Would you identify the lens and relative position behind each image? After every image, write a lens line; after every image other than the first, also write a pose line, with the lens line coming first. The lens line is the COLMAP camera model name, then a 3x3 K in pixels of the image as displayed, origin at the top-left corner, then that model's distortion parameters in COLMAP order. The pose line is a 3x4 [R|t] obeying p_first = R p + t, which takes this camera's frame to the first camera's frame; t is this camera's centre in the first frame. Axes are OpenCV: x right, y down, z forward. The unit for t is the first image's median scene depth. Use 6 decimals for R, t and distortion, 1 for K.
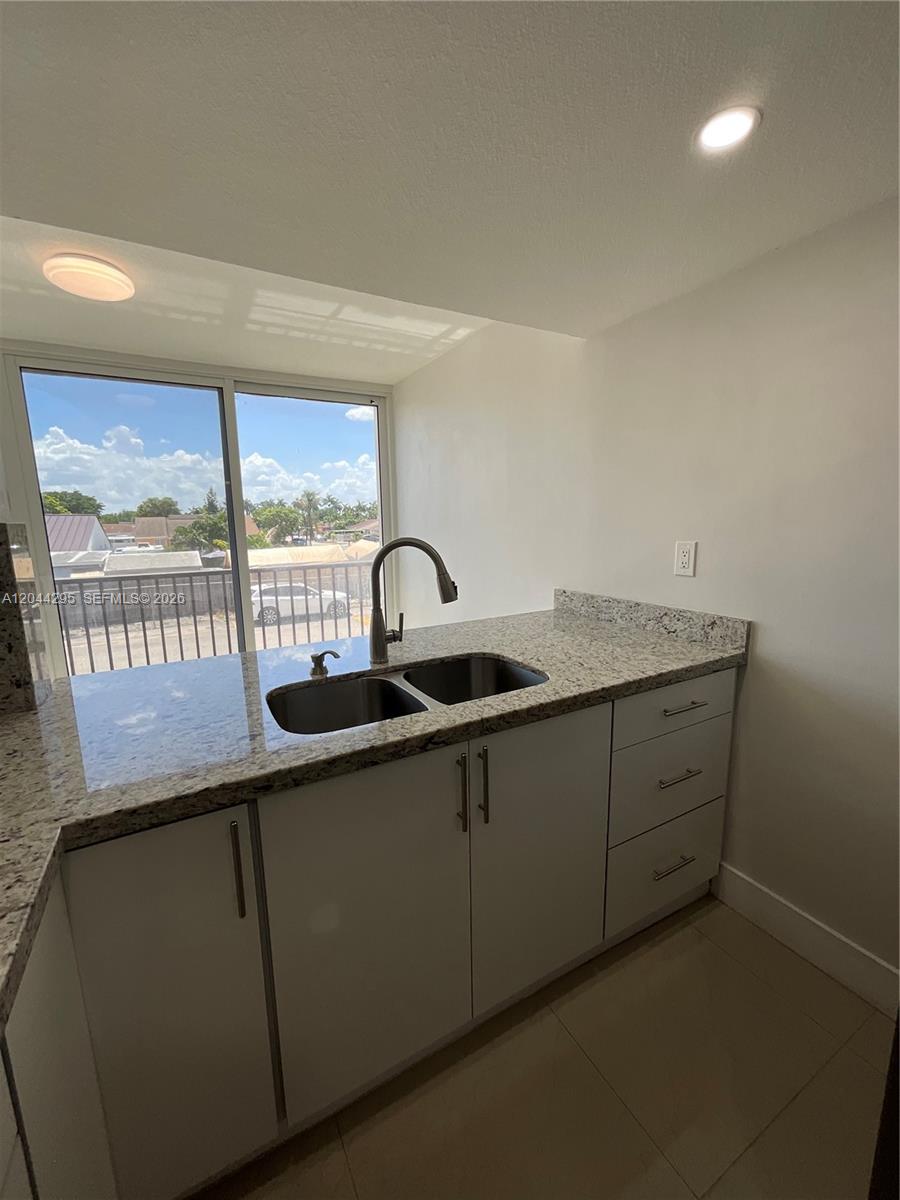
lens RADIAL K [[489.8, 0, 450.2], [0, 489.8, 601.3], [0, 0, 1]] dist [-0.002540, 0.000794]
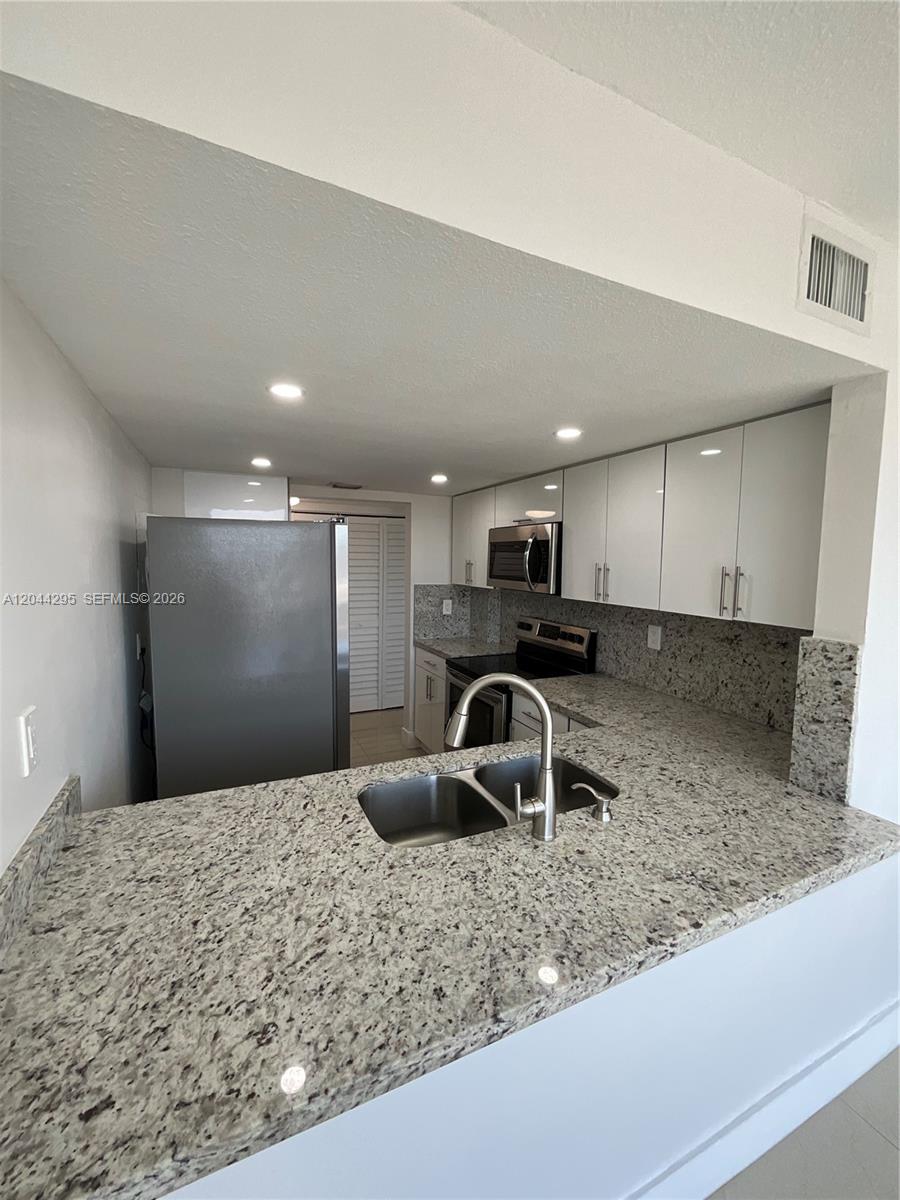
lens RADIAL K [[489.8, 0, 452.9], [0, 489.8, 604.5], [0, 0, 1]] dist [-0.002540, 0.000794]
pose [[-0.998008, -0.003834, 0.062970, -0.022218], [0.012336, 0.967026, 0.254380, -0.187581], [-0.061869, 0.254650, -0.965052, 0.735497]]
